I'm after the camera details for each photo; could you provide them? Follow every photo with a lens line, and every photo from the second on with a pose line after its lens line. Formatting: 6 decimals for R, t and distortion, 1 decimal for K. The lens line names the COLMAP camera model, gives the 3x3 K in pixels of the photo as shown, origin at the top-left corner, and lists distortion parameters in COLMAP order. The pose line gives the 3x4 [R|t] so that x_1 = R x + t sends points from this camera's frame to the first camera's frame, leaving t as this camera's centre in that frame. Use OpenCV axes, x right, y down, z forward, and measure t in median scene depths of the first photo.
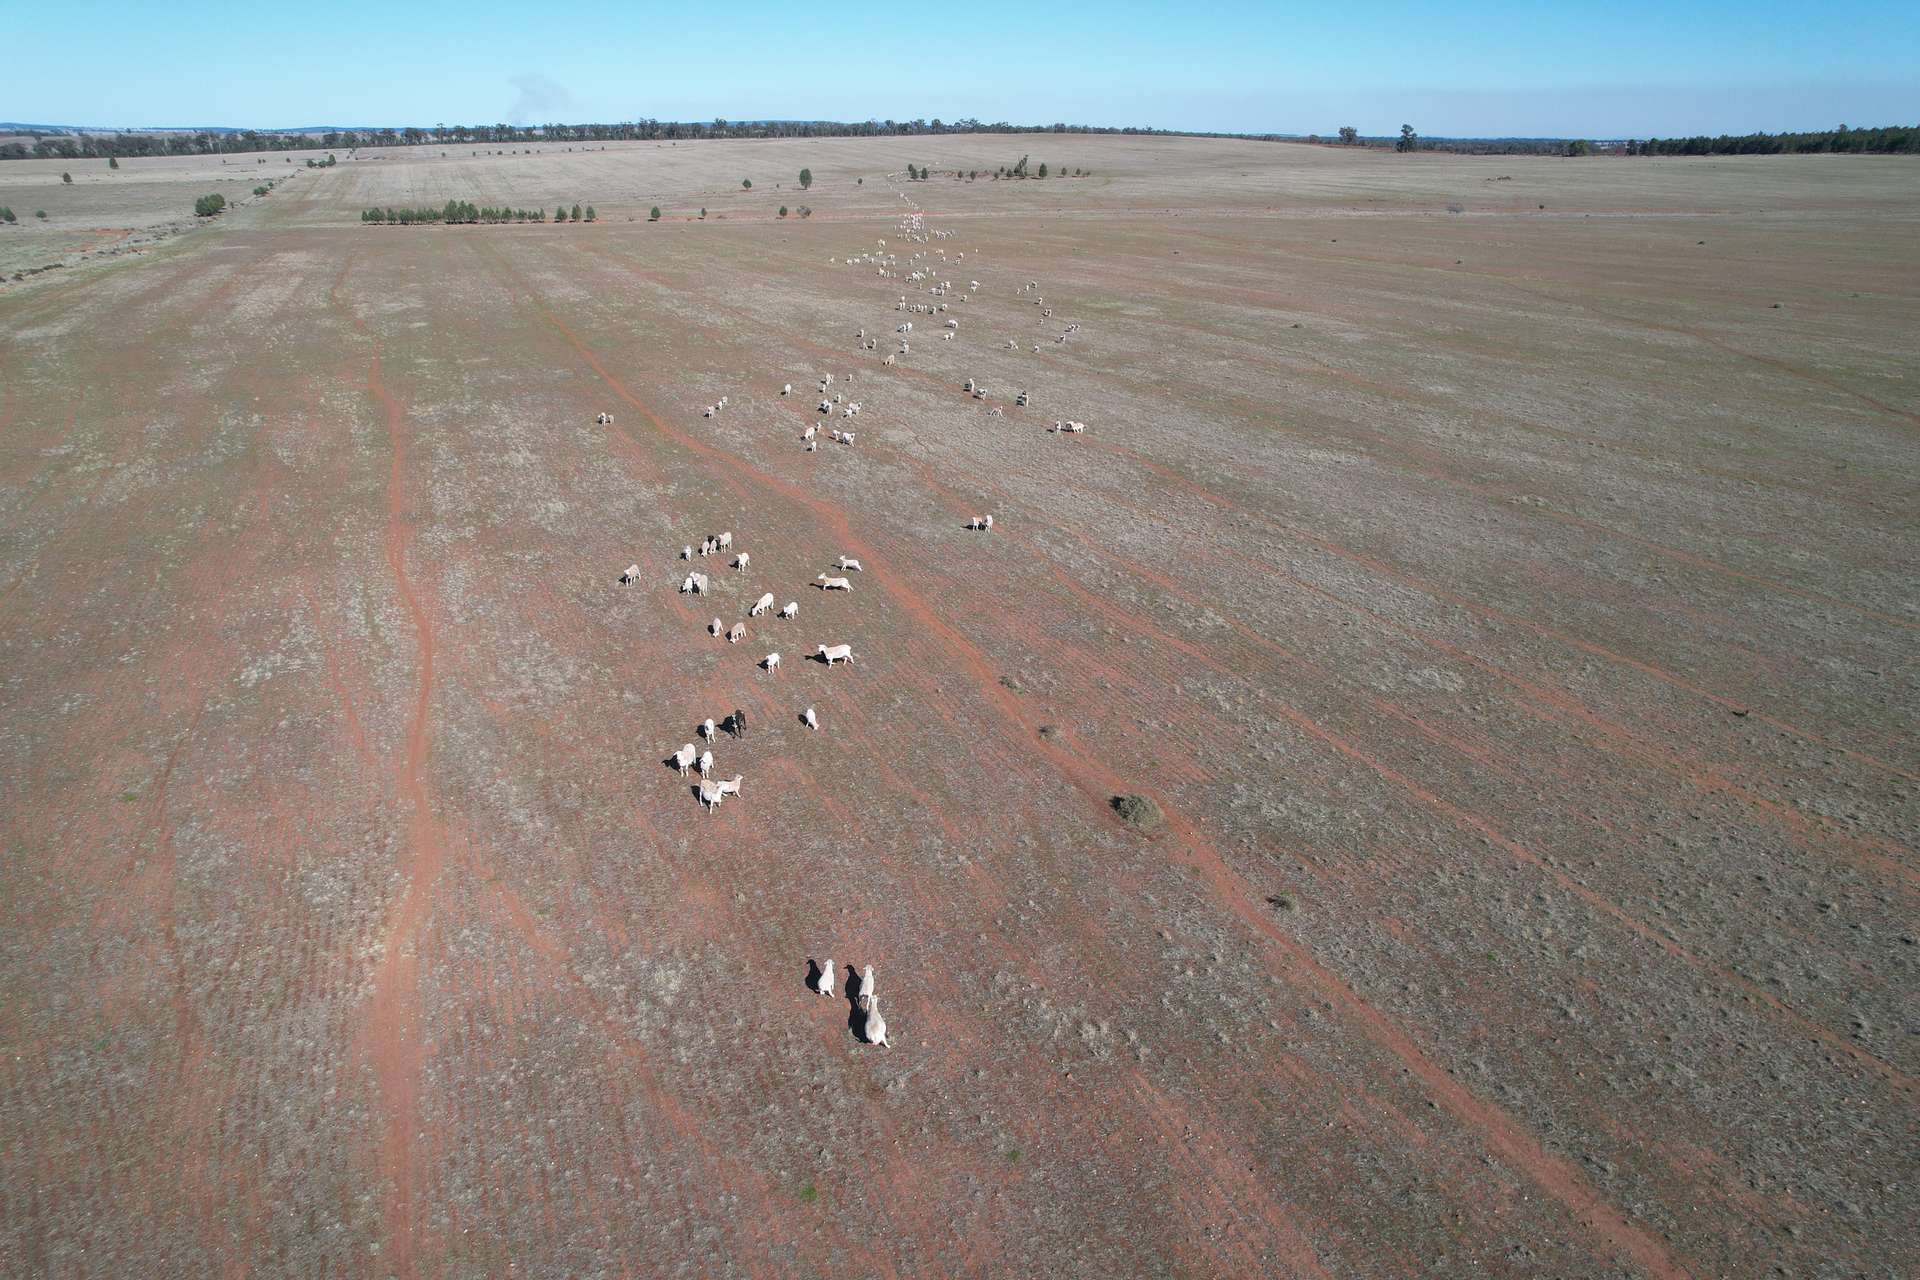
lens RADIAL K [[1229.0, 0, 967.5], [0, 1229.0, 645.6], [0, 0, 1]] dist [-0.076809, 0.070153]
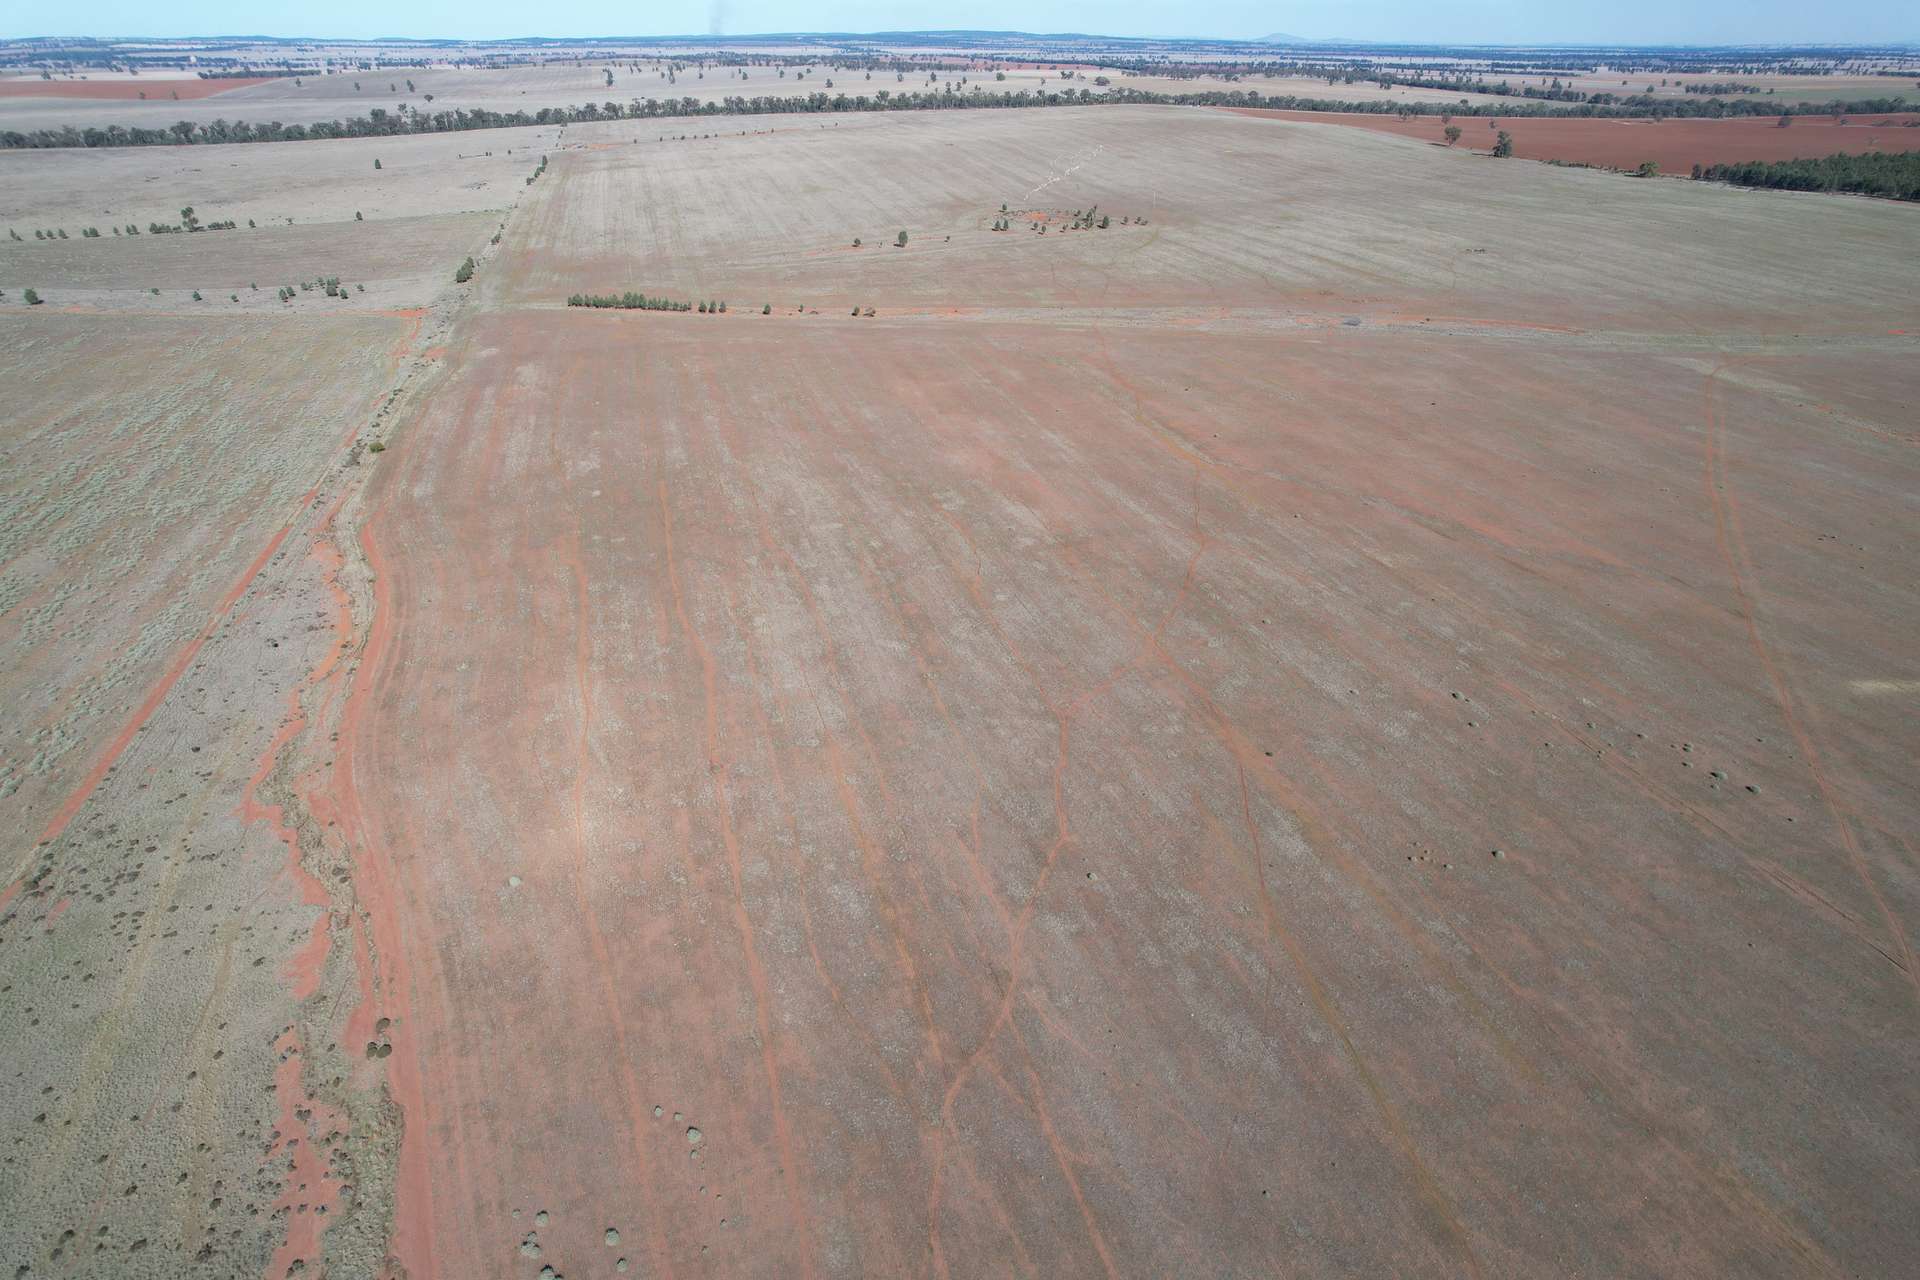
lens RADIAL K [[1229.0, 0, 970.0], [0, 1229.0, 644.7], [0, 0, 1]] dist [-0.076809, 0.070153]
pose [[0.989589, 0.063776, -0.129023, 0.949600], [-0.055197, 0.996088, 0.069013, -0.414686], [0.132920, -0.061172, 0.989237, -2.034996]]
